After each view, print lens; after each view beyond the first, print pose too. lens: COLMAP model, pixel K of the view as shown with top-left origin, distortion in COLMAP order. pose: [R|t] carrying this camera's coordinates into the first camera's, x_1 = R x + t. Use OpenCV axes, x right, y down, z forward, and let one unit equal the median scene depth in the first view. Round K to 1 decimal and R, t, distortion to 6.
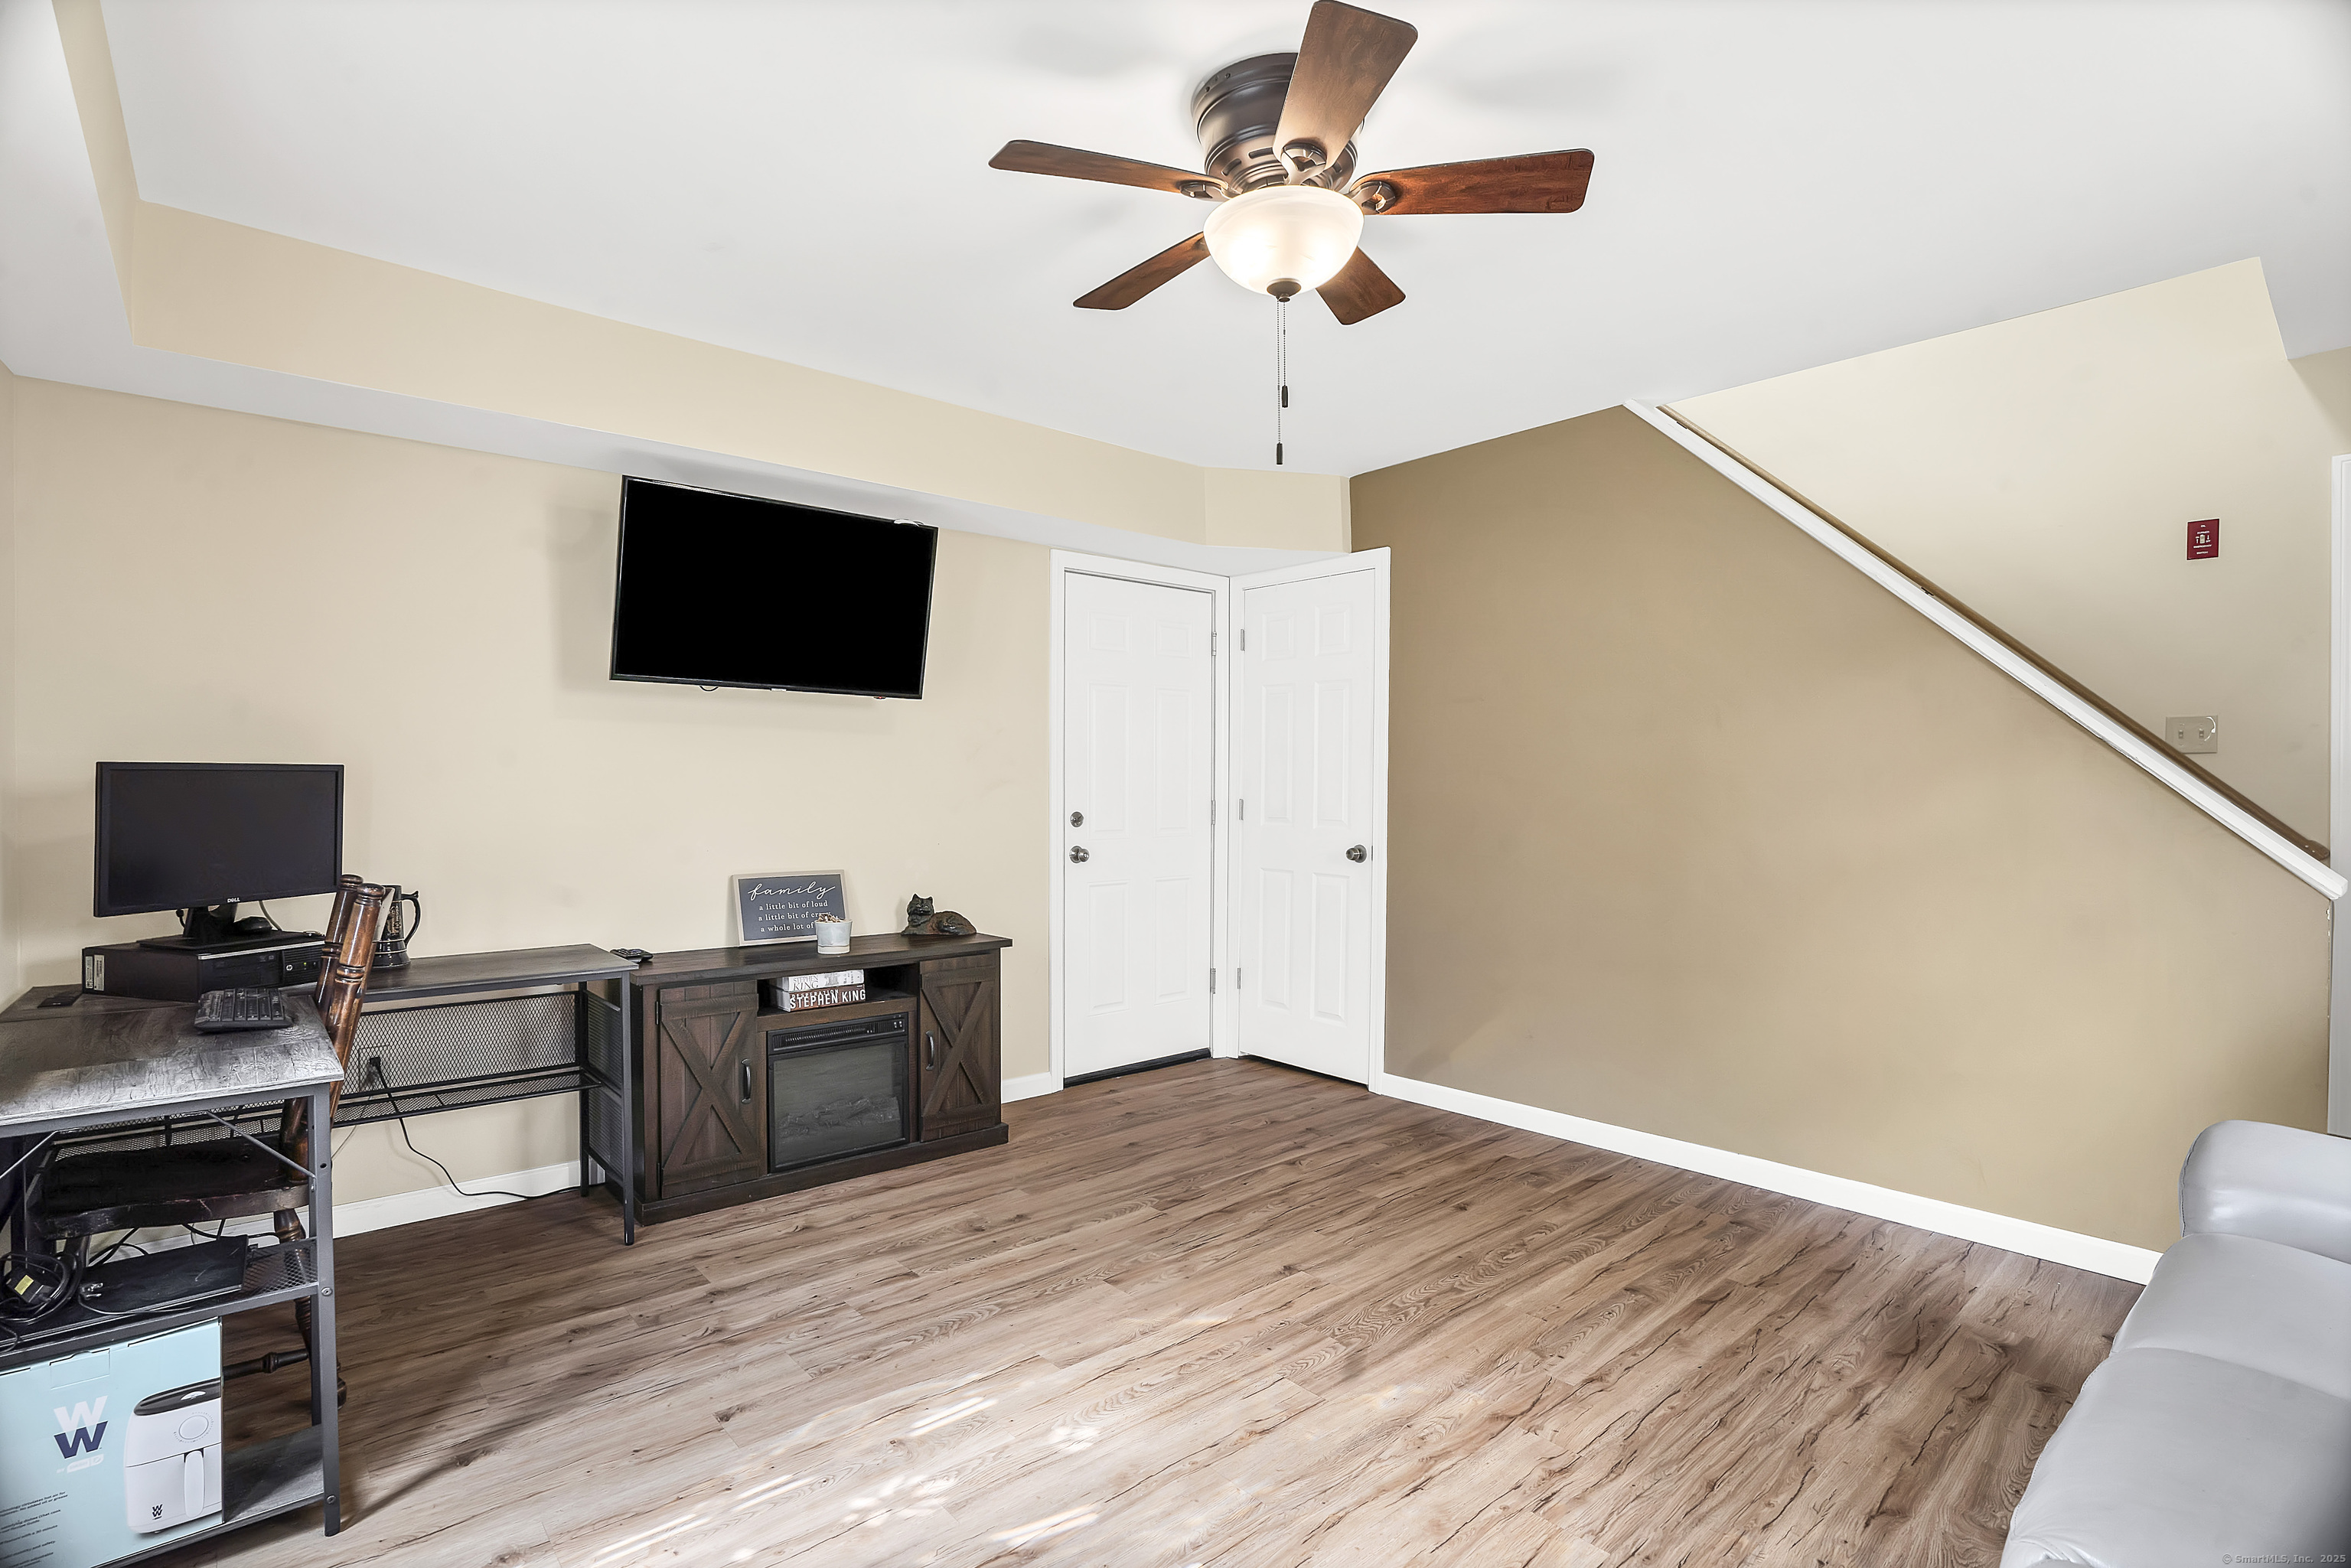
lens RADIAL K [[1135.2, 0, 1174.3], [0, 1135.2, 791.8], [0, 0, 1]] dist [-0.000058, 0.000405]
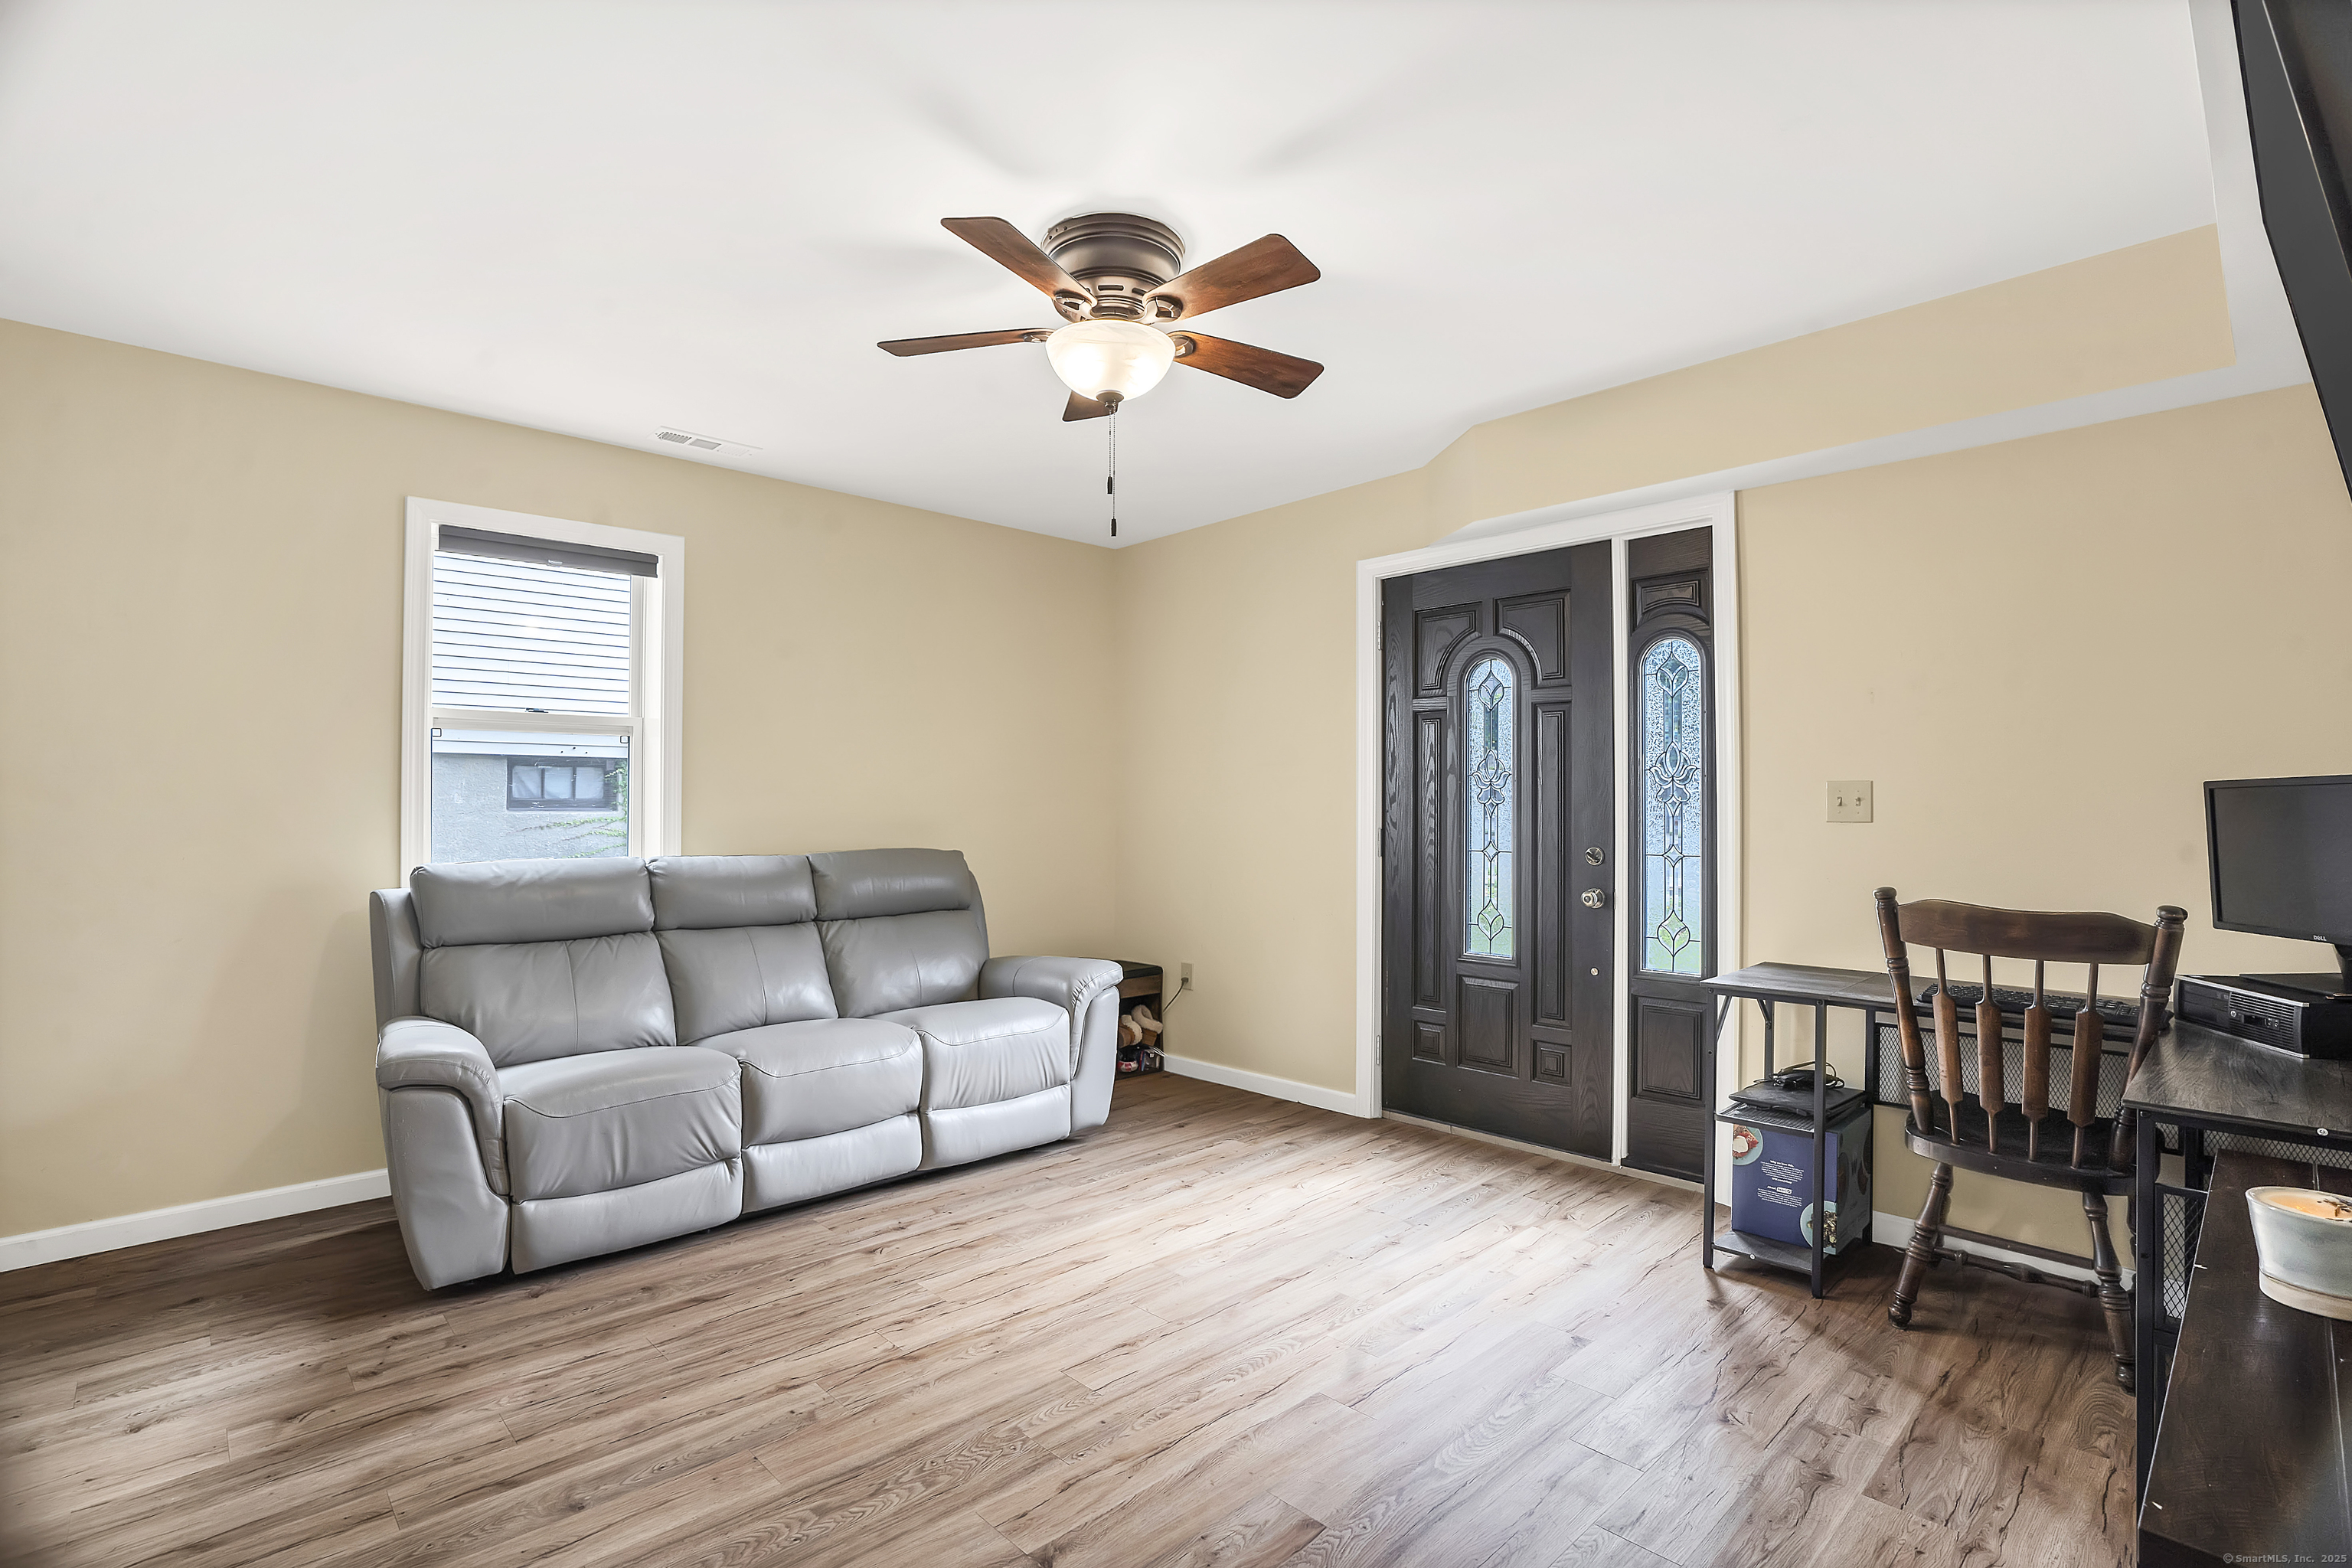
lens RADIAL K [[1135.7, 0, 1177.0], [0, 1135.7, 795.2], [0, 0, 1]] dist [-0.000058, 0.000405]
pose [[-0.999056, -0.006143, -0.043005, 0.067889], [-0.005683, 0.999926, -0.010800, -0.000916], [0.043068, -0.010546, -0.999016, 1.948702]]
